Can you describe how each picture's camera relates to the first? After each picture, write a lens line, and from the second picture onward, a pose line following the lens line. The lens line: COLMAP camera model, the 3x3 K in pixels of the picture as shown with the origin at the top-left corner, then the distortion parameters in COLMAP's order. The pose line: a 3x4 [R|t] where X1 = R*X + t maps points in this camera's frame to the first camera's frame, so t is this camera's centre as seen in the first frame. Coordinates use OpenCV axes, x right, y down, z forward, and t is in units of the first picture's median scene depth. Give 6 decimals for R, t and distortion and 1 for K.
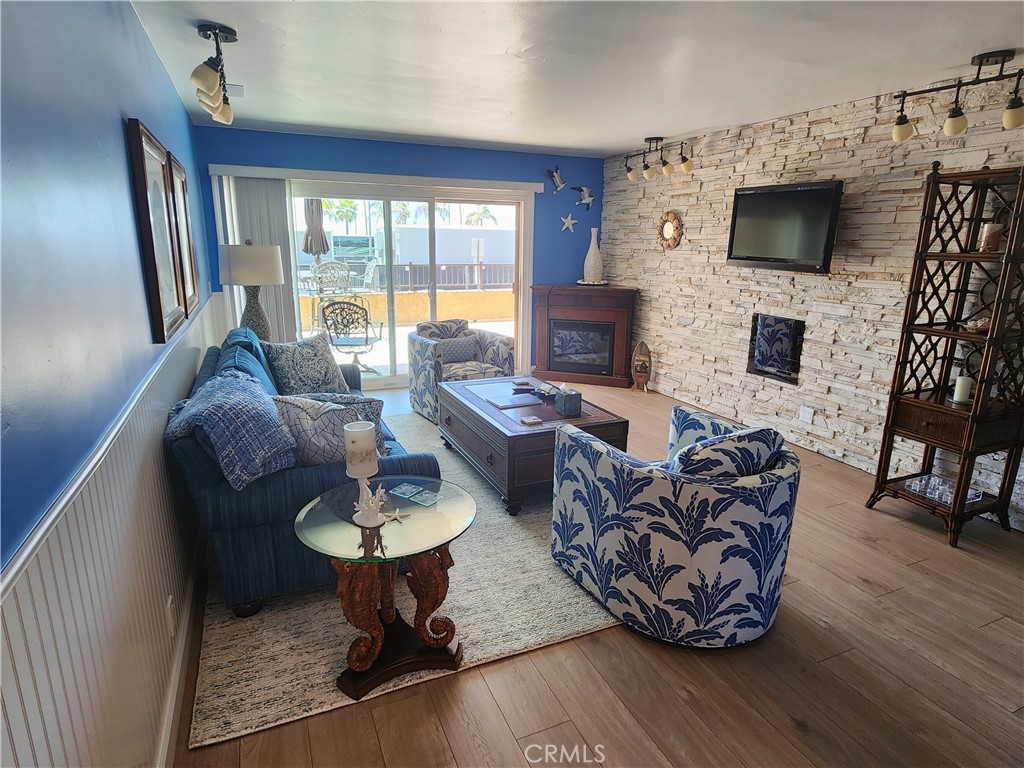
lens RADIAL K [[576.3, 0, 512.0], [0, 576.3, 384.0], [0, 0, 1]] dist [0.002462, 0.000656]
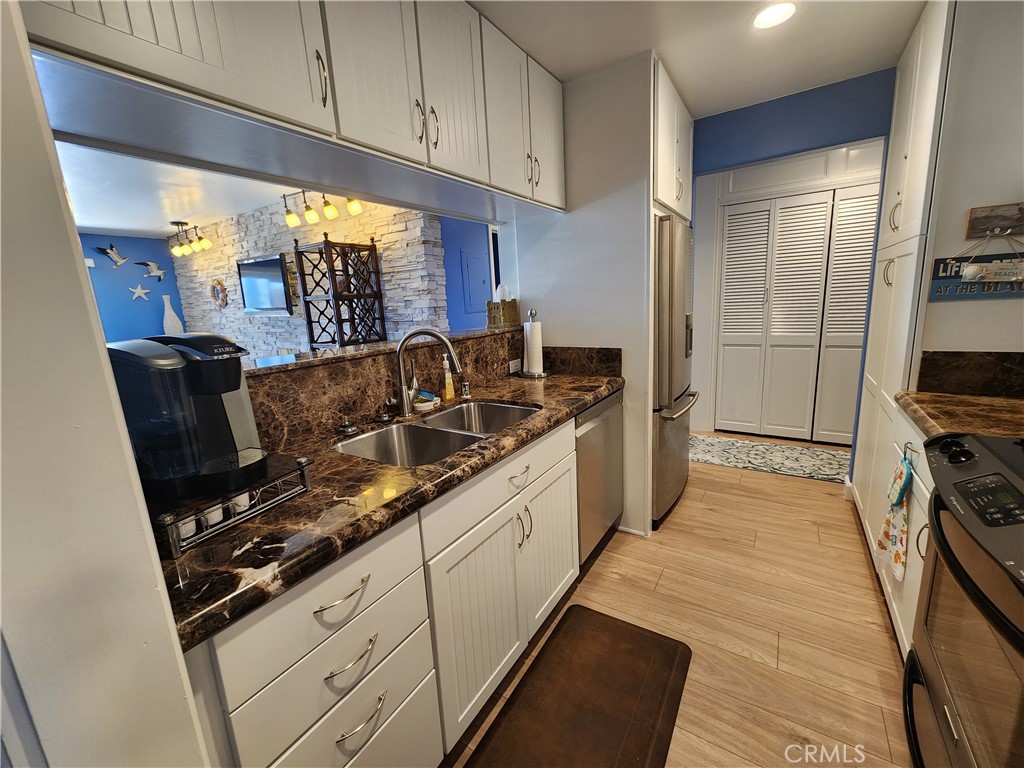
lens RADIAL K [[417.1, 0, 512.0], [0, 417.1, 384.0], [0, 0, 1]] dist [0.002073, 0.000277]
pose [[0.835564, -0.162030, 0.524957, 0.770768], [0.191887, 0.981414, -0.002505, 0.160308], [-0.514794, 0.102826, 0.851125, -0.304217]]
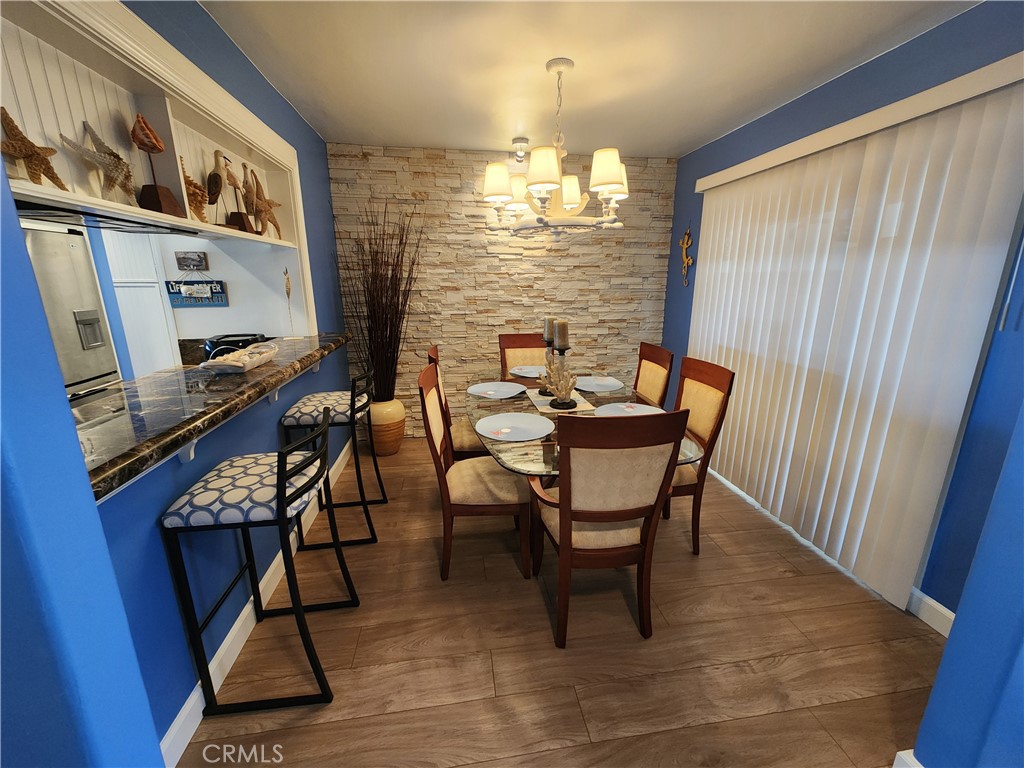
lens RADIAL K [[417.1, 0, 512.0], [0, 417.1, 384.0], [0, 0, 1]] dist [0.002073, 0.000277]
pose [[0.260838, -0.246172, 0.933468, 0.900787], [0.235689, 0.953920, 0.185707, 0.360767], [-0.936170, 0.171568, 0.306839, -1.247996]]
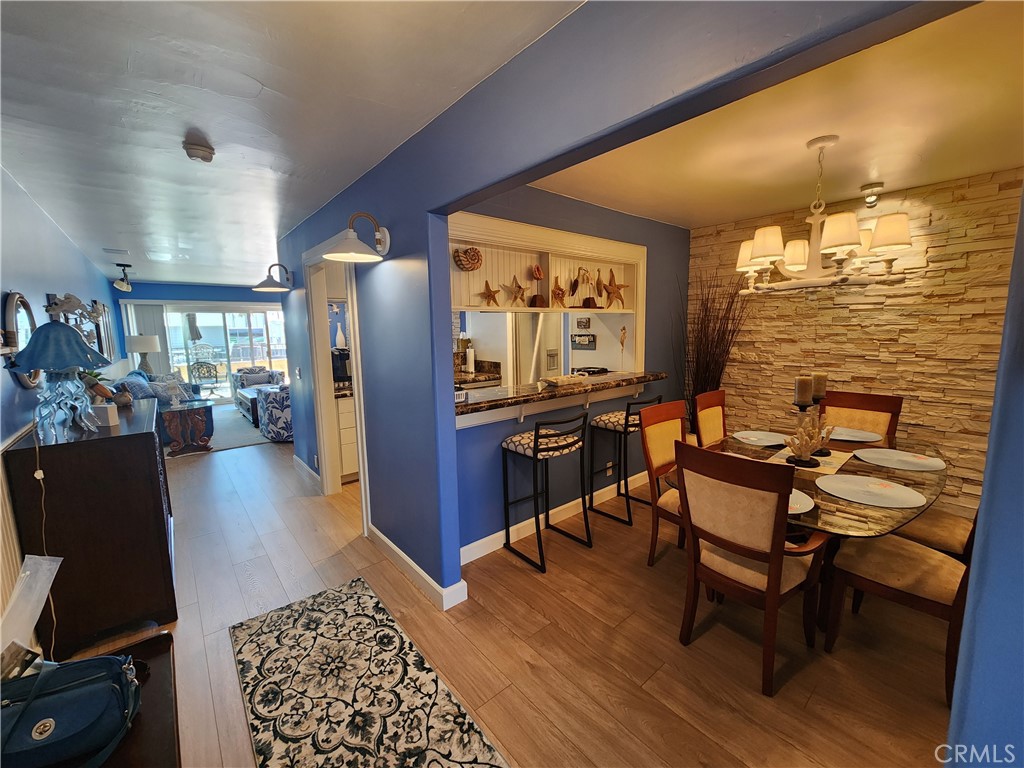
lens RADIAL K [[417.1, 0, 512.0], [0, 417.1, 384.0], [0, 0, 1]] dist [0.002073, 0.000277]
pose [[0.959637, -0.063990, 0.273863, 0.950973], [0.092880, 0.991244, -0.093850, 0.475523], [-0.265460, 0.115499, 0.957179, -1.857844]]
